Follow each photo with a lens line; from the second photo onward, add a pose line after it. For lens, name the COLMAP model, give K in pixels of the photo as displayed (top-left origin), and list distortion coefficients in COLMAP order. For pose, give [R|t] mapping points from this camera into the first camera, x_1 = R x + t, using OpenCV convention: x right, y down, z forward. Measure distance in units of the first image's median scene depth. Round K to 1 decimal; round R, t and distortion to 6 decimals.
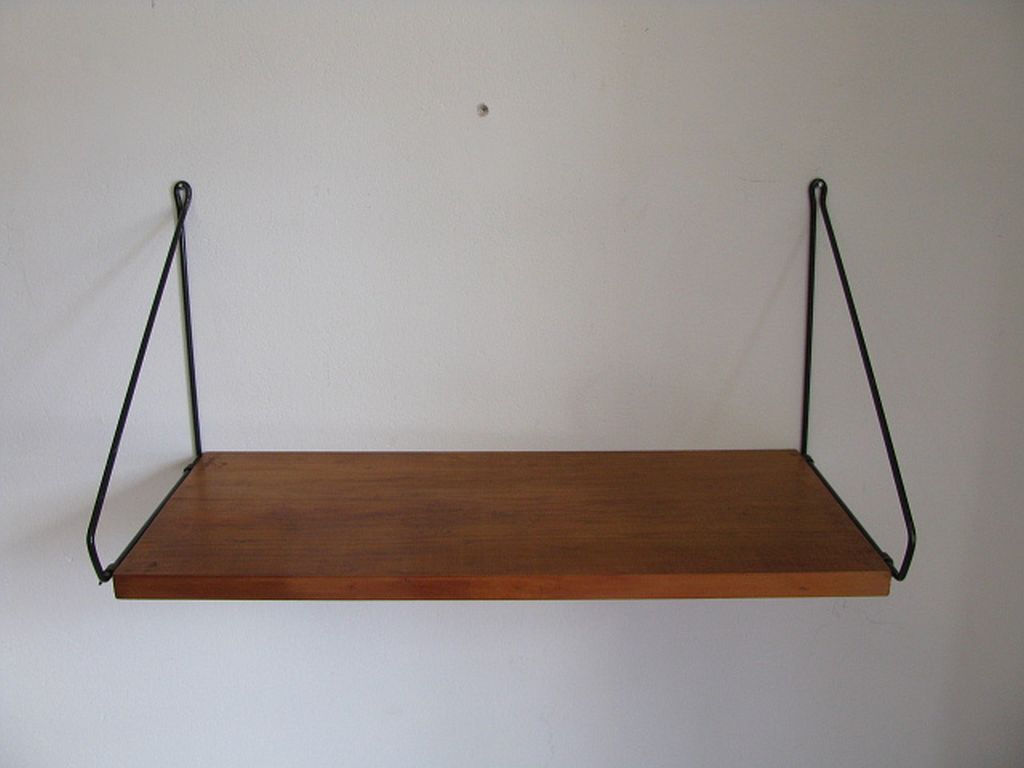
lens RADIAL K [[1073.6, 0, 512.0], [0, 1073.6, 384.0], [0, 0, 1]] dist [-0.222455, 0.241738]
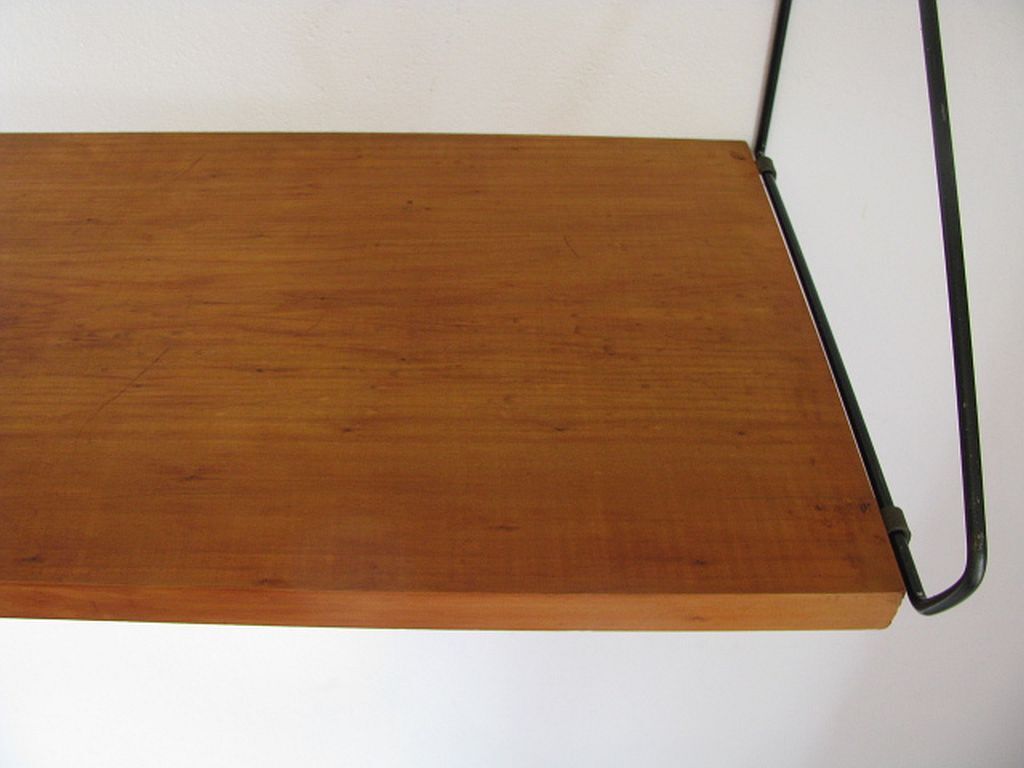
lens RADIAL K [[1071.7, 0, 512.4], [0, 1071.7, 354.5], [0, 0, 1]] dist [-0.183363, 0.011170]
pose [[0.999262, 0.016725, 0.034581, 0.152285], [-0.030539, 0.891970, 0.451062, -0.081951], [-0.023301, -0.451785, 0.891823, 0.545194]]
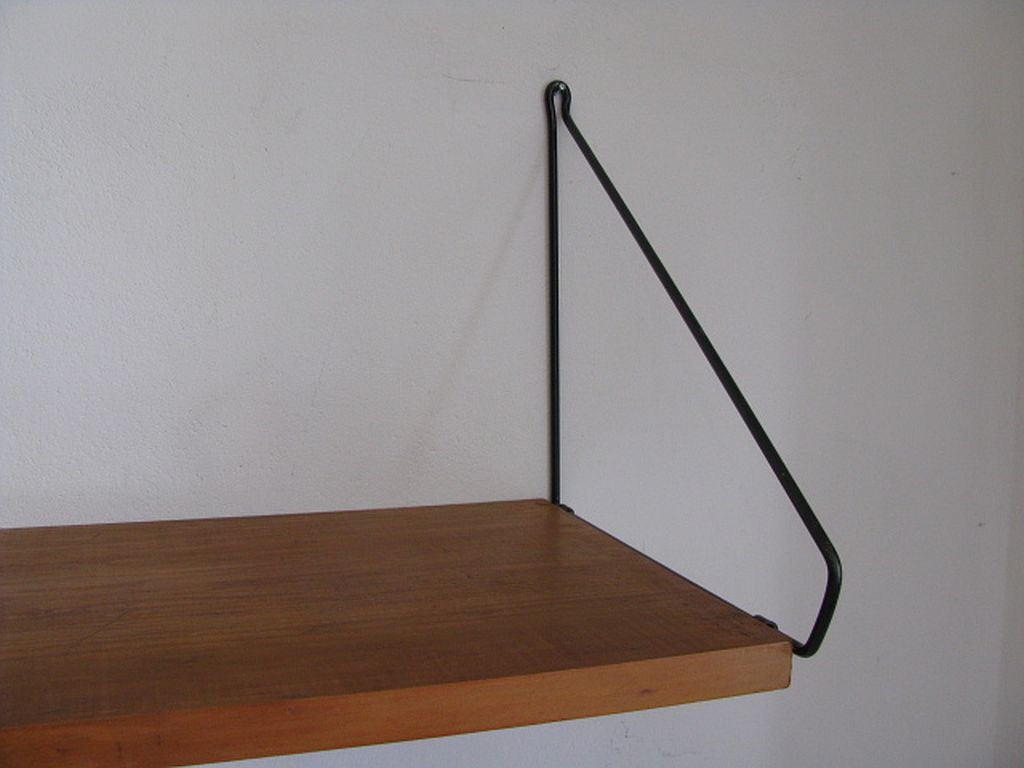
lens RADIAL K [[1073.6, 0, 512.0], [0, 1073.6, 384.0], [0, 0, 1]] dist [-0.222455, 0.241738]
pose [[0.942715, -0.020690, 0.332957, 0.035677], [0.071631, 0.987349, -0.141458, 0.092502], [-0.325818, 0.157205, 0.932271, 0.418143]]
